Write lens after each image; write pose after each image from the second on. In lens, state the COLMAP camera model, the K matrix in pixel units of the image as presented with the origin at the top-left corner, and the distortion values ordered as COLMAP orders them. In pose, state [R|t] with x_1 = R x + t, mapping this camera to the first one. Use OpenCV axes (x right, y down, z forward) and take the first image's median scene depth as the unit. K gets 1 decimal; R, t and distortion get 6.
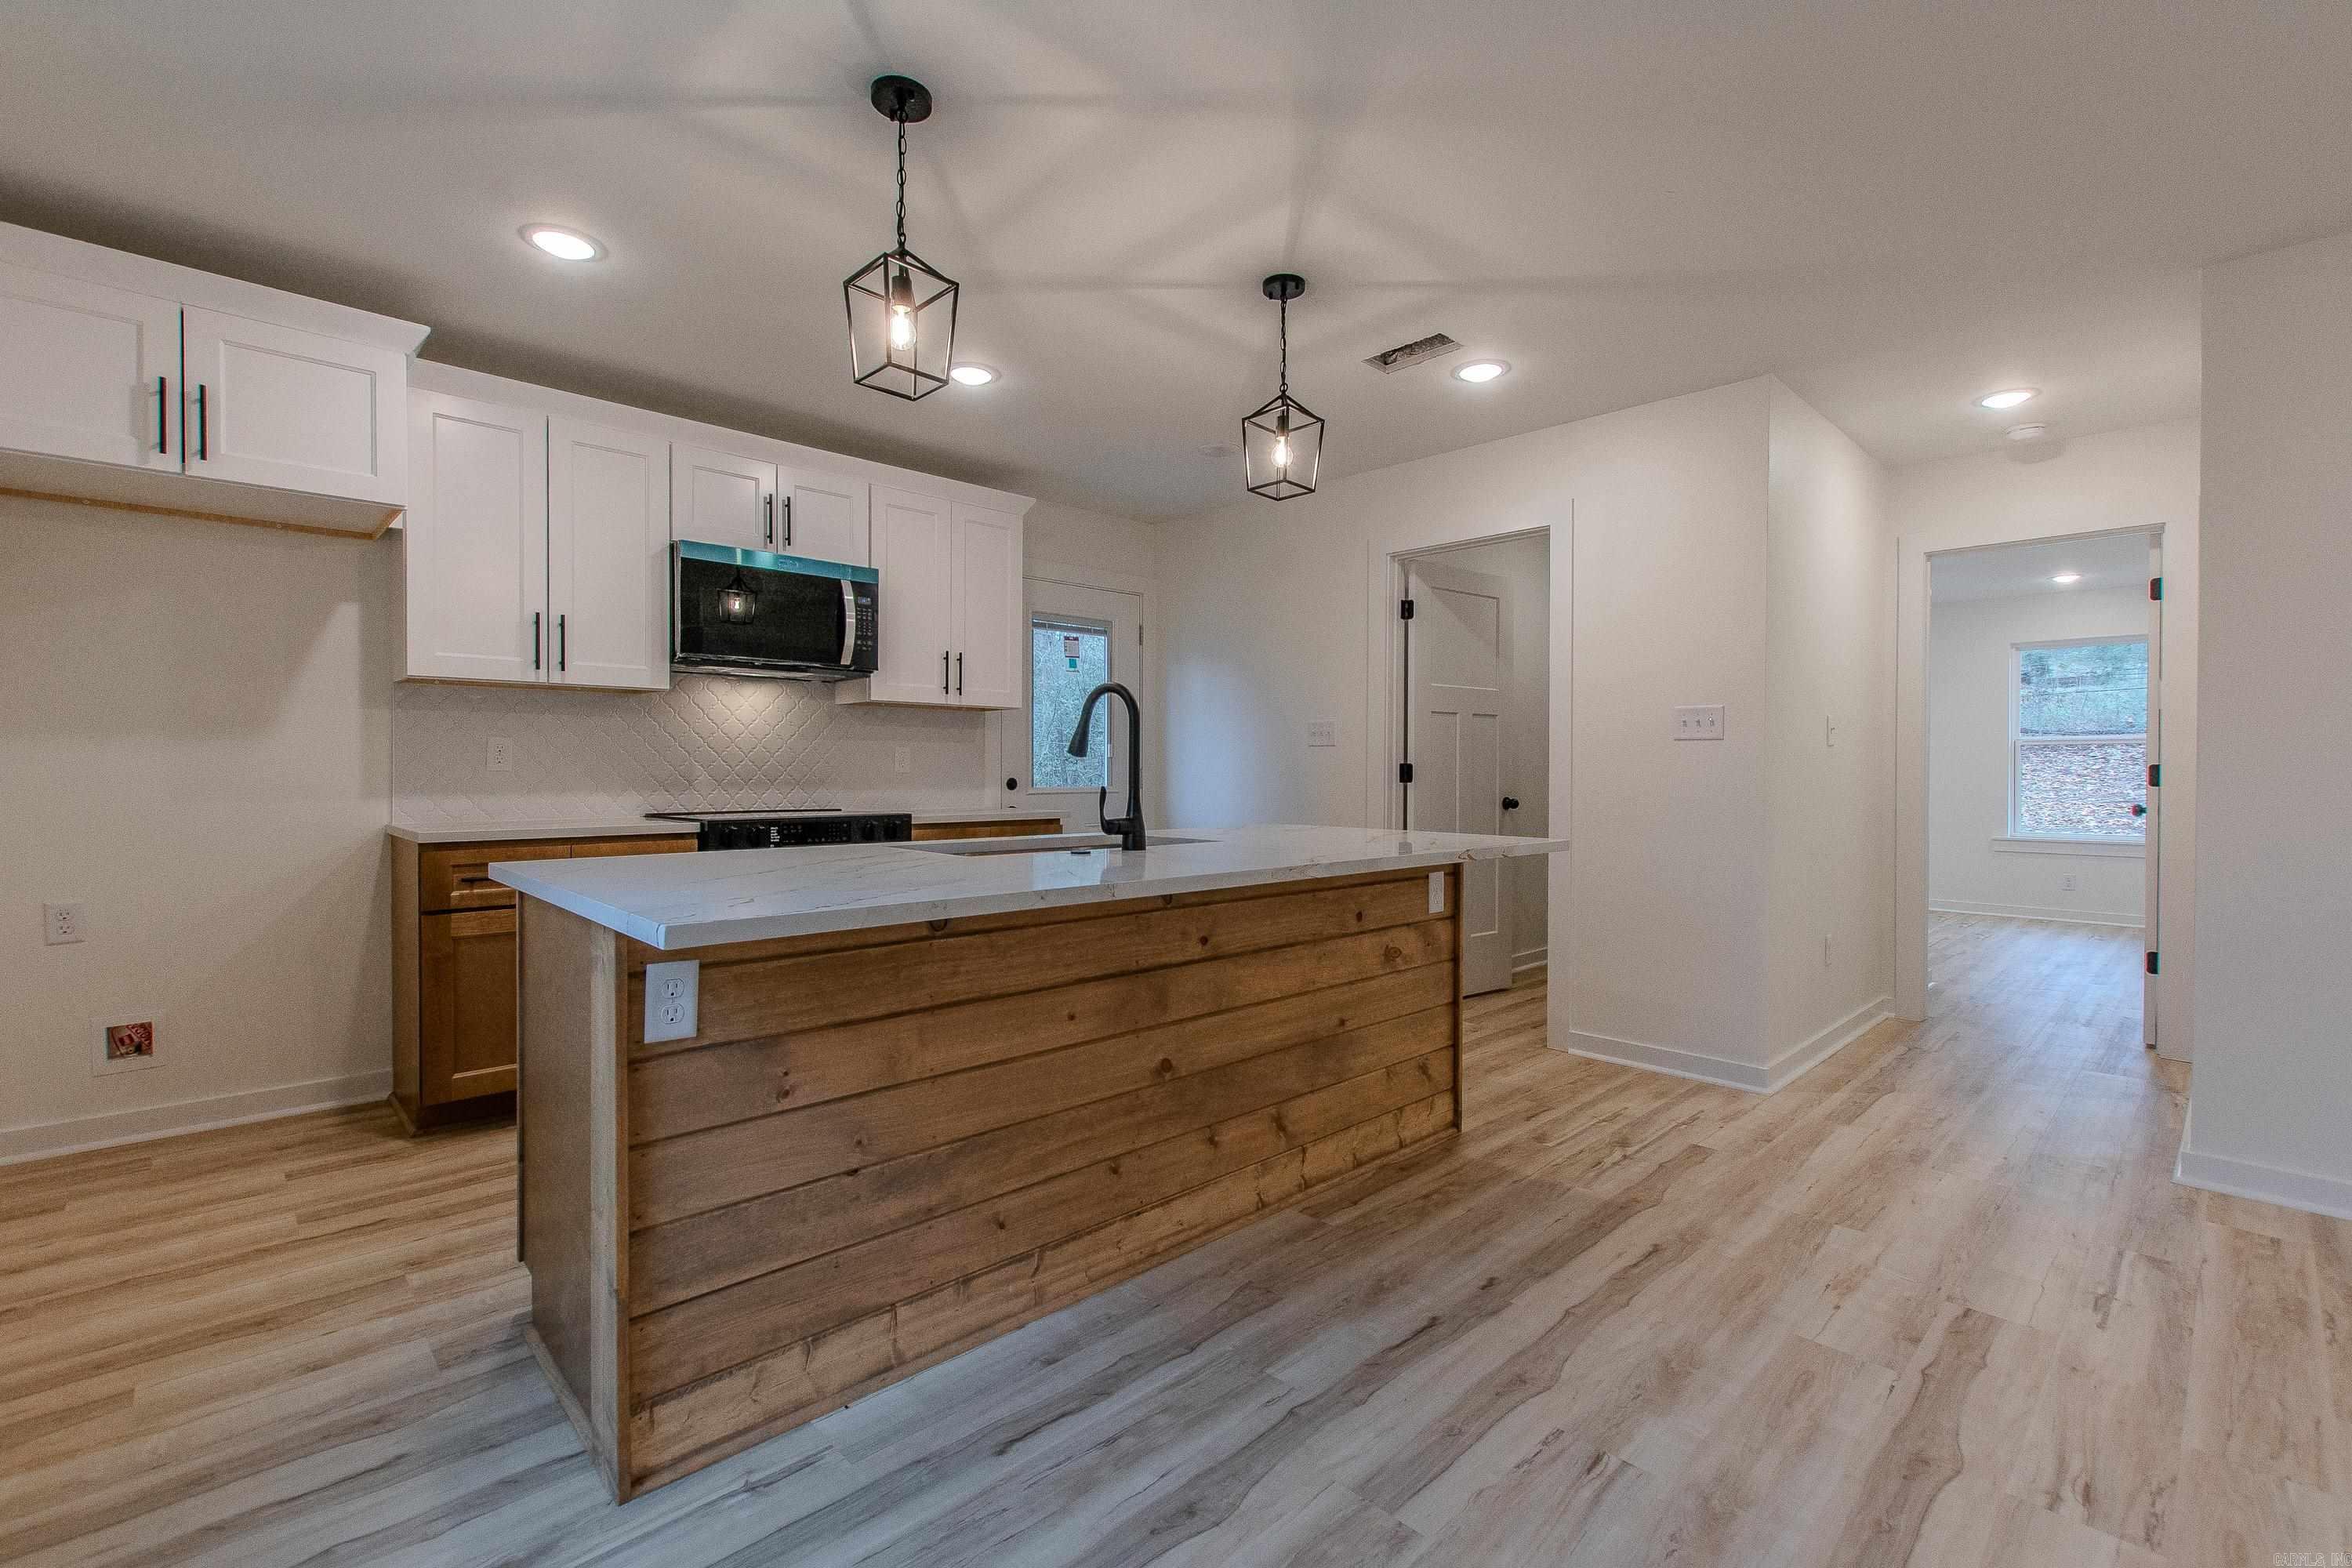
lens RADIAL K [[1027.6, 0, 1183.5], [0, 1027.6, 780.0], [0, 0, 1]] dist [0.004809, -0.002875]
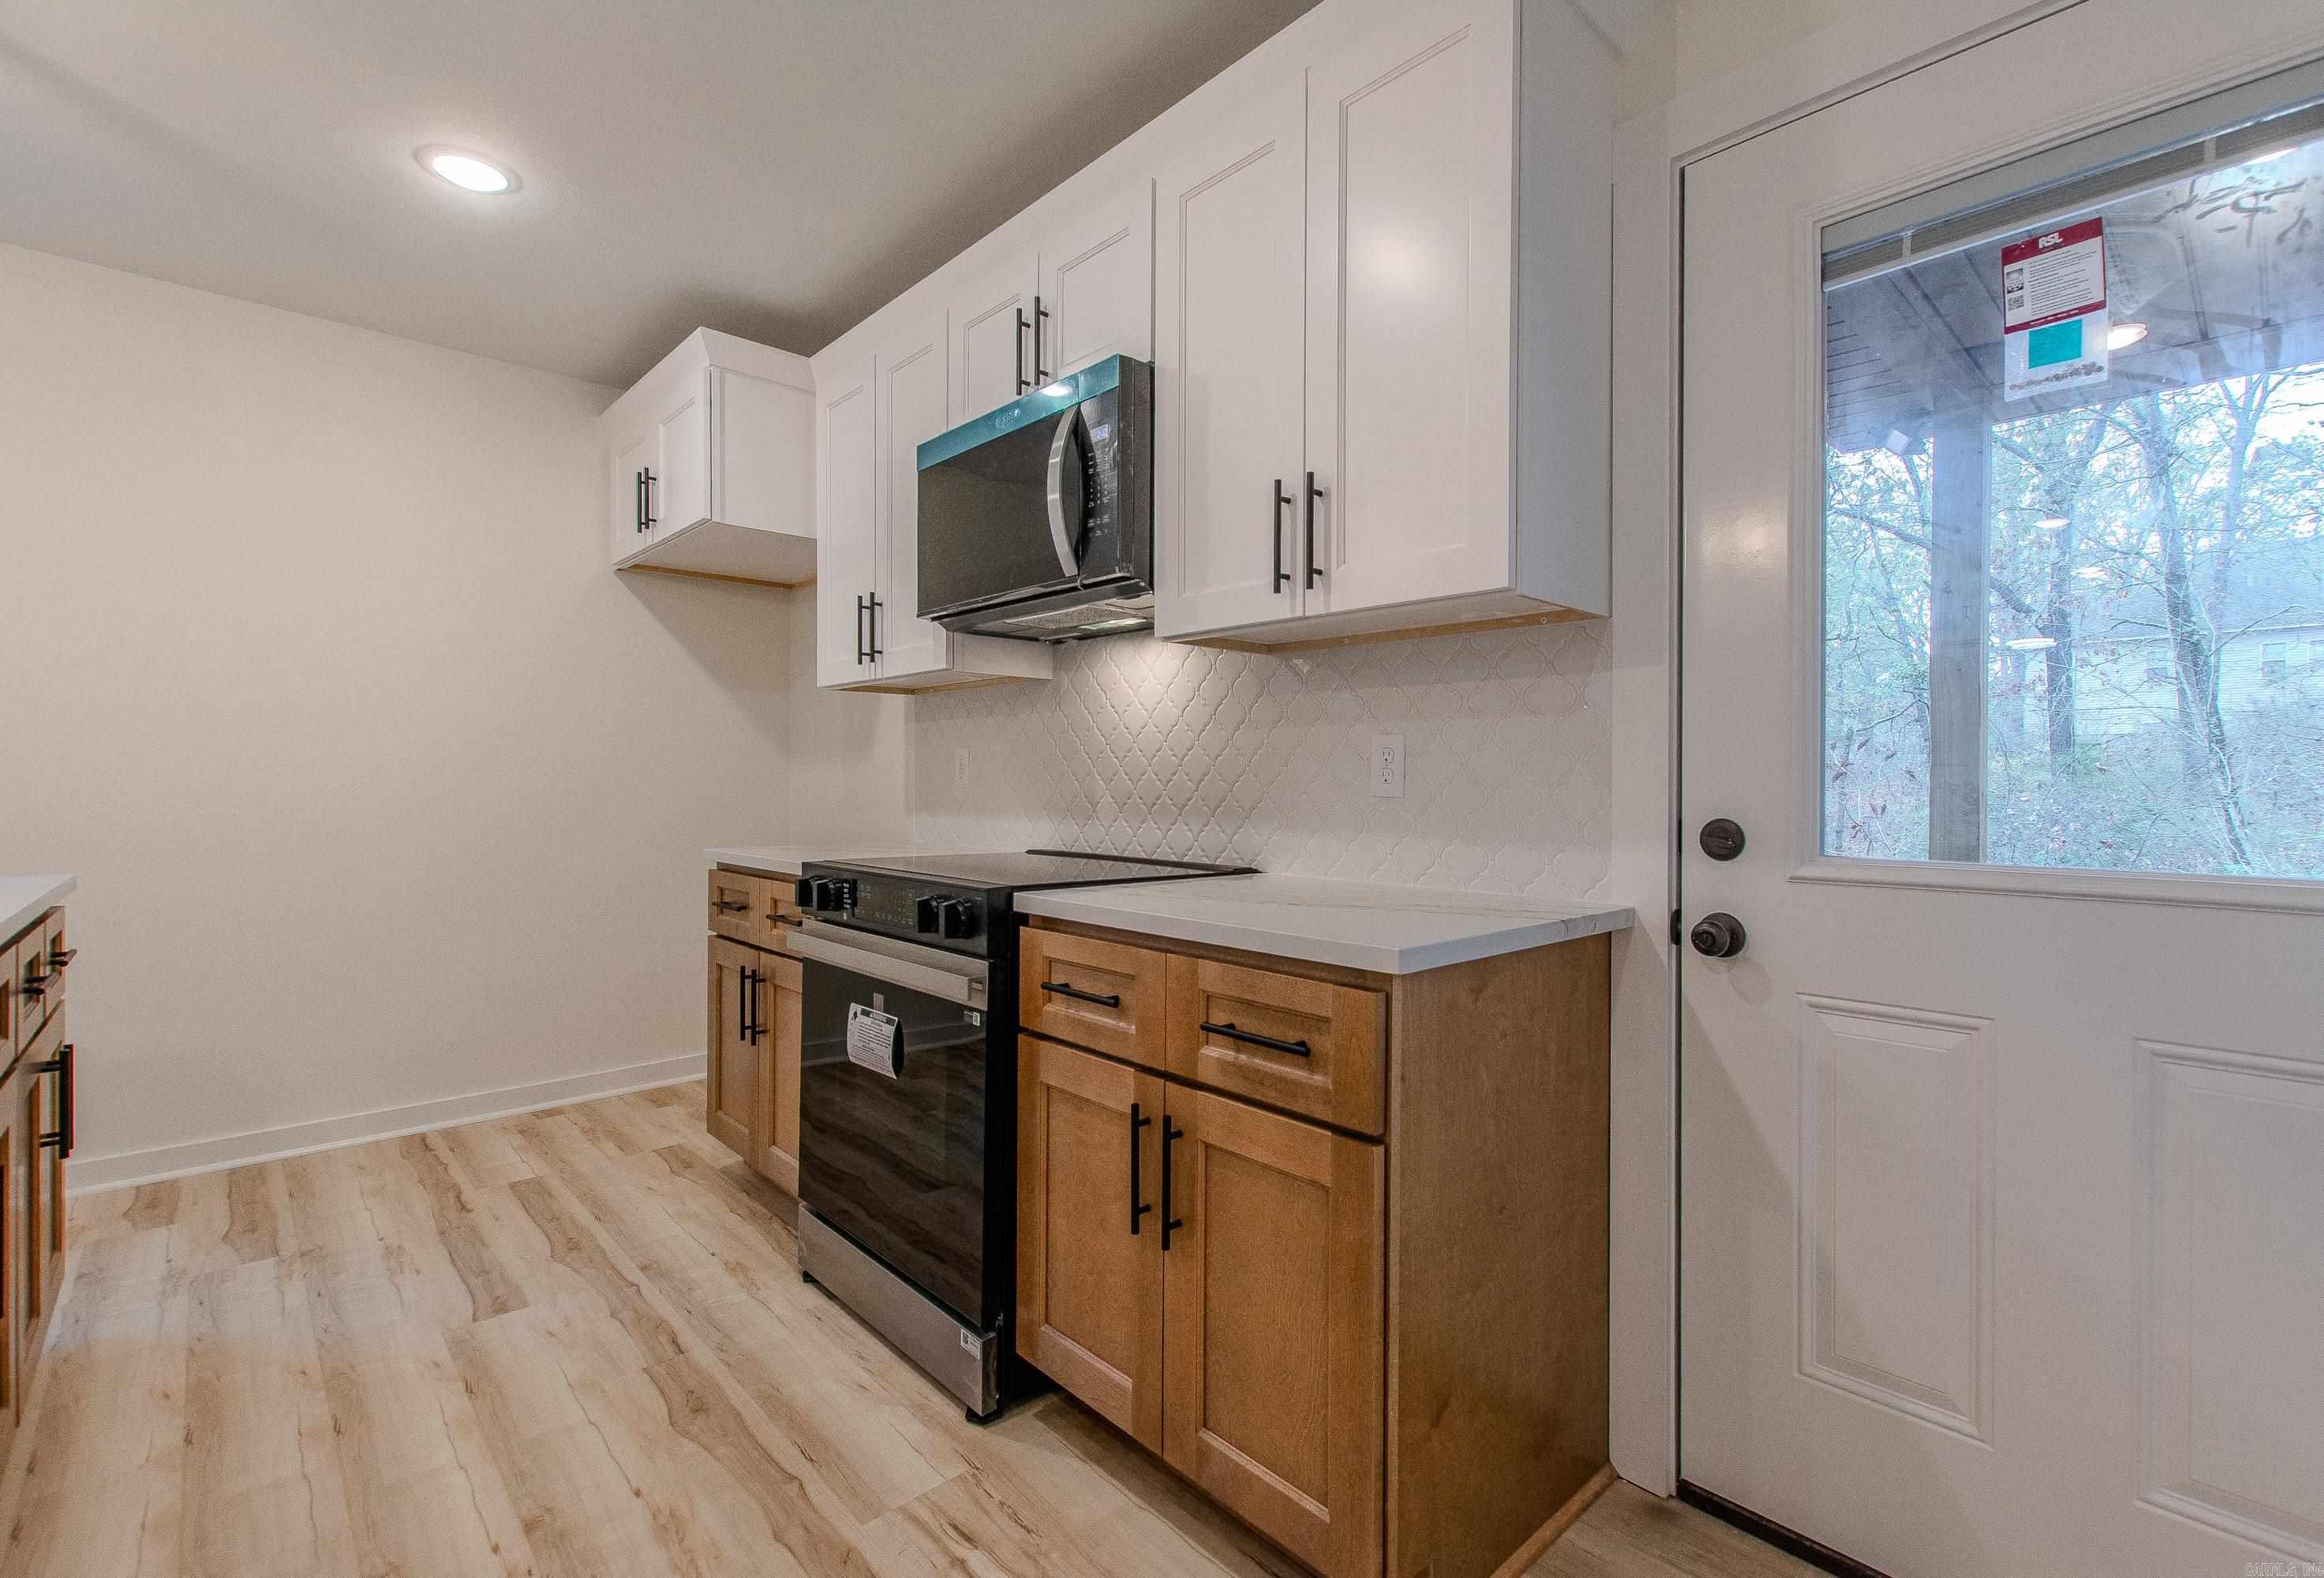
lens RADIAL K [[1036.5, 0, 1205.6], [0, 1036.5, 785.6], [0, 0, 1]] dist [0.000099, -0.000575]
pose [[-0.002799, -0.000363, -0.999996, 0.228893], [-0.016433, 0.999865, -0.000317, -0.015976], [0.999861, 0.016432, -0.002805, 1.427895]]
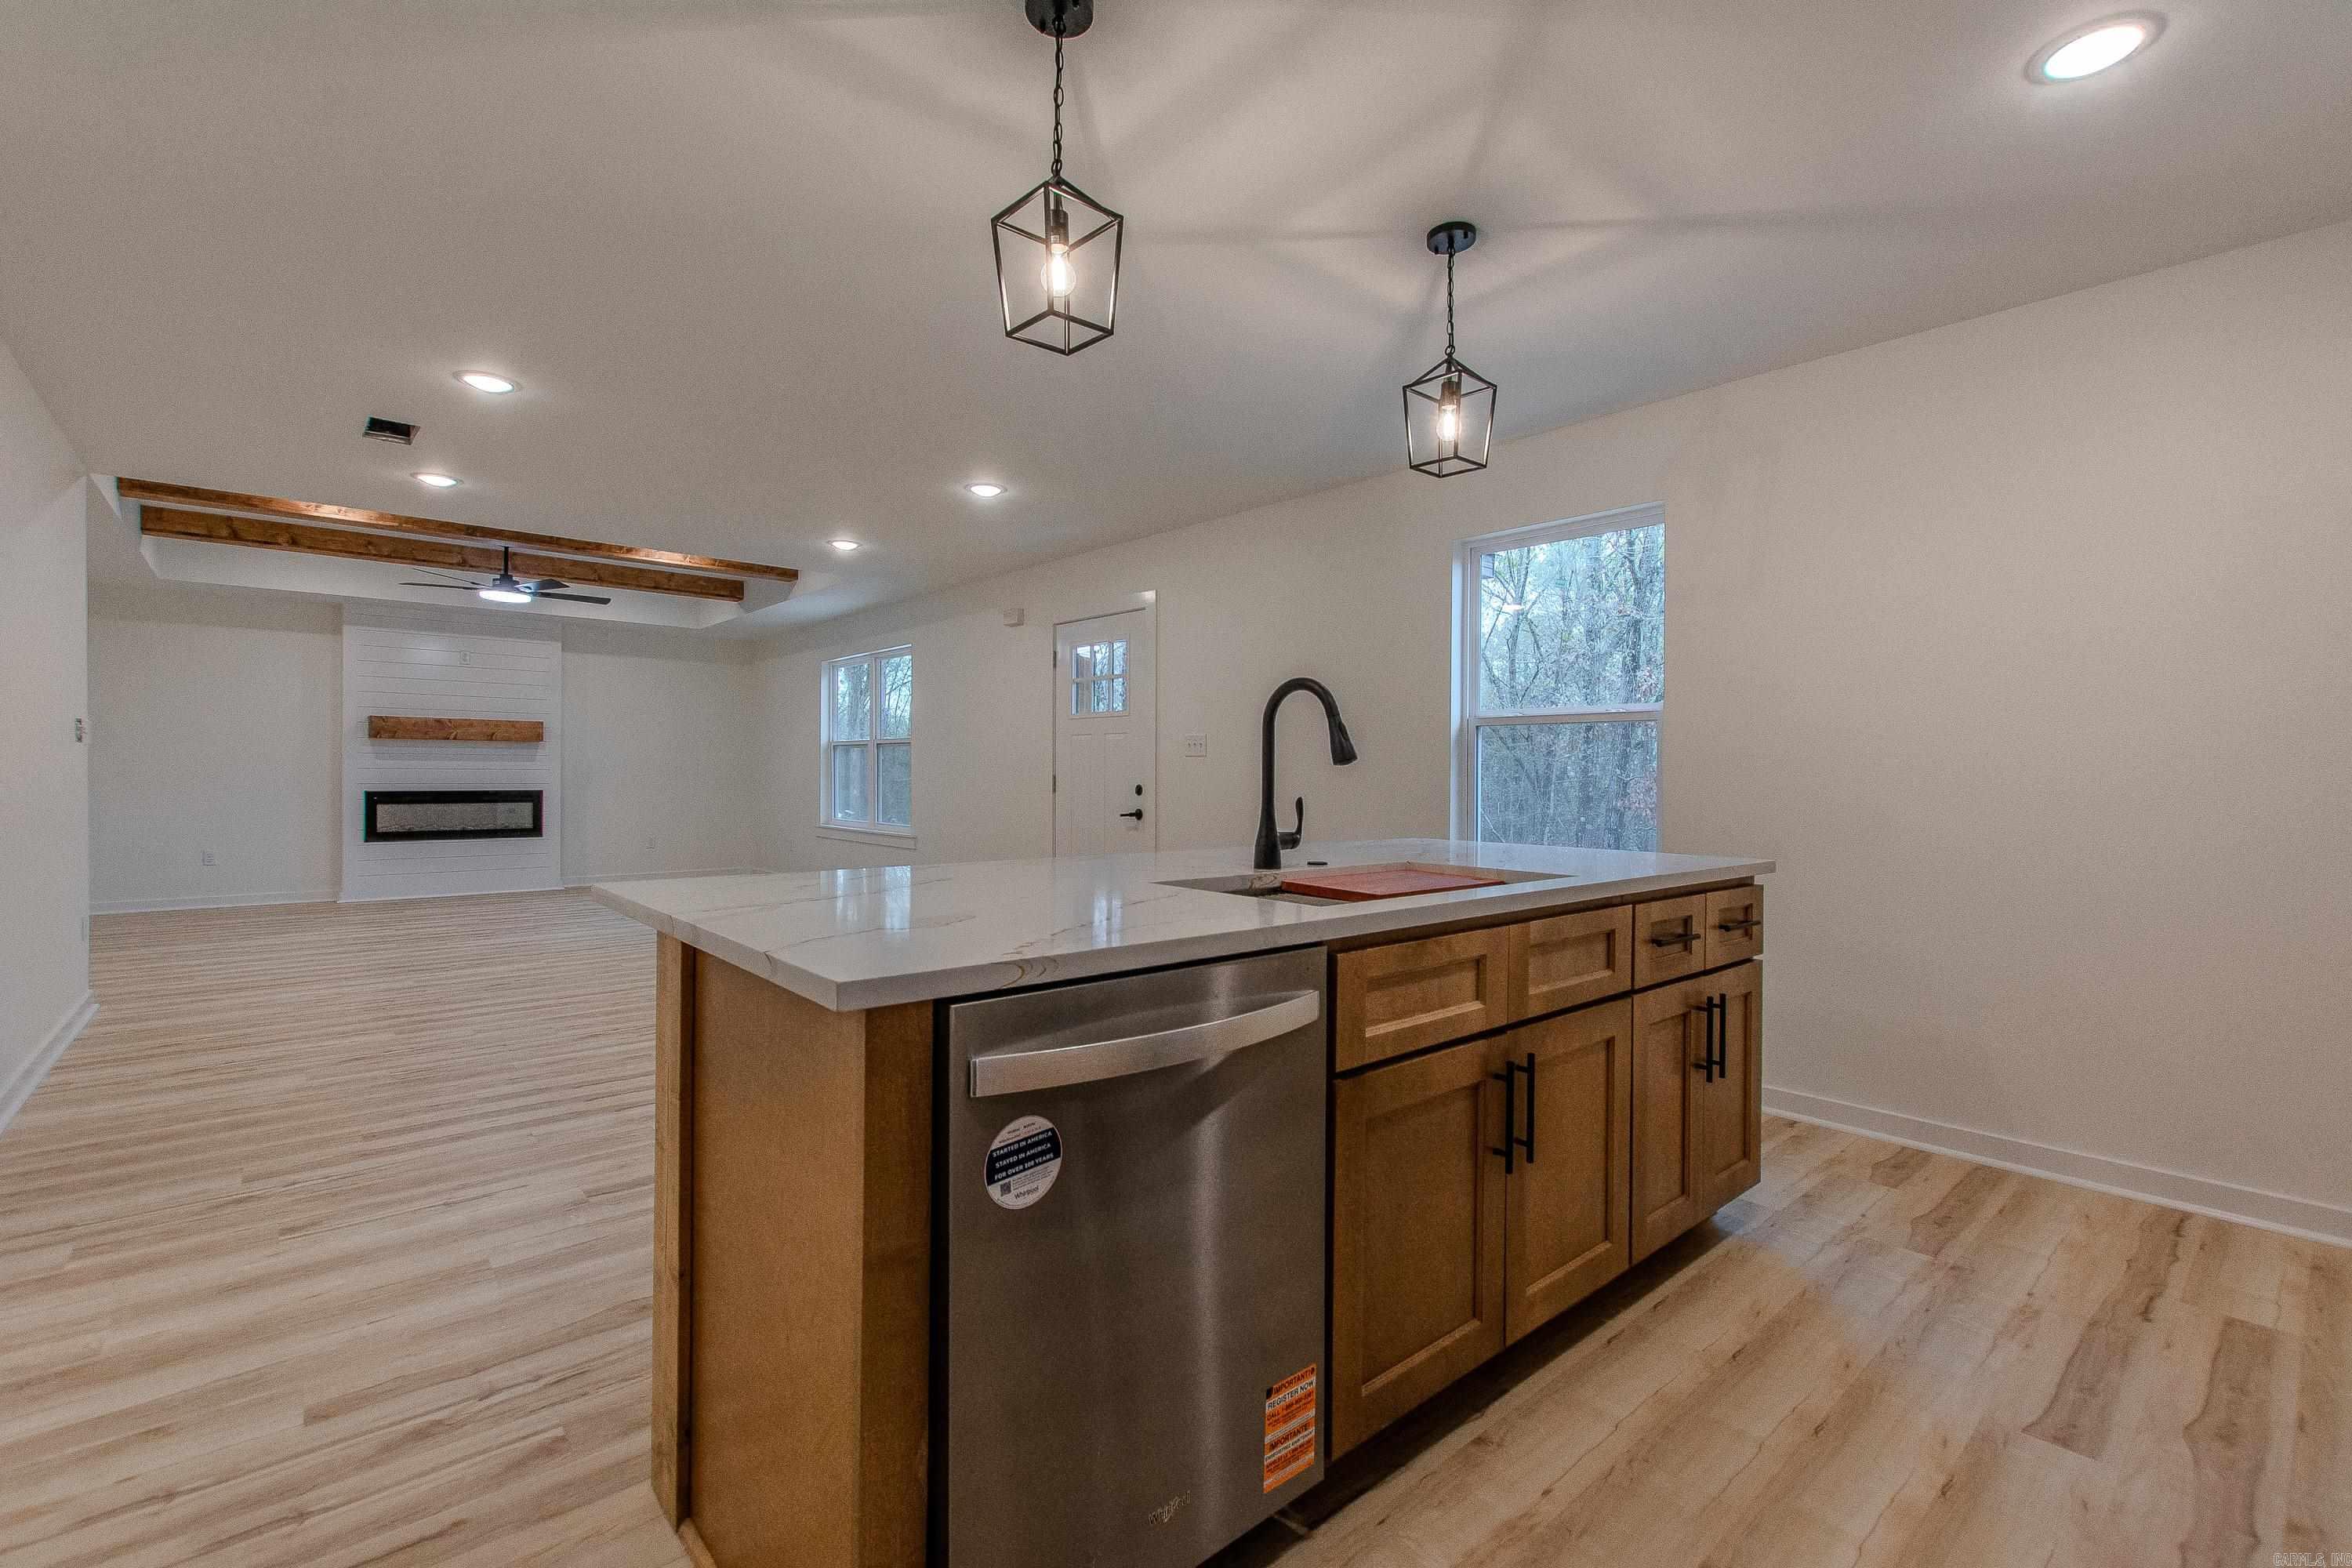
lens RADIAL K [[1027.6, 0, 1184.1], [0, 1027.6, 778.2], [0, 0, 1]] dist [0.004809, -0.002875]
pose [[-0.998877, -0.013339, 0.045457, -0.011340], [-0.012622, 0.999792, 0.016041, -0.019657], [-0.045662, 0.015450, -0.998837, 1.535177]]
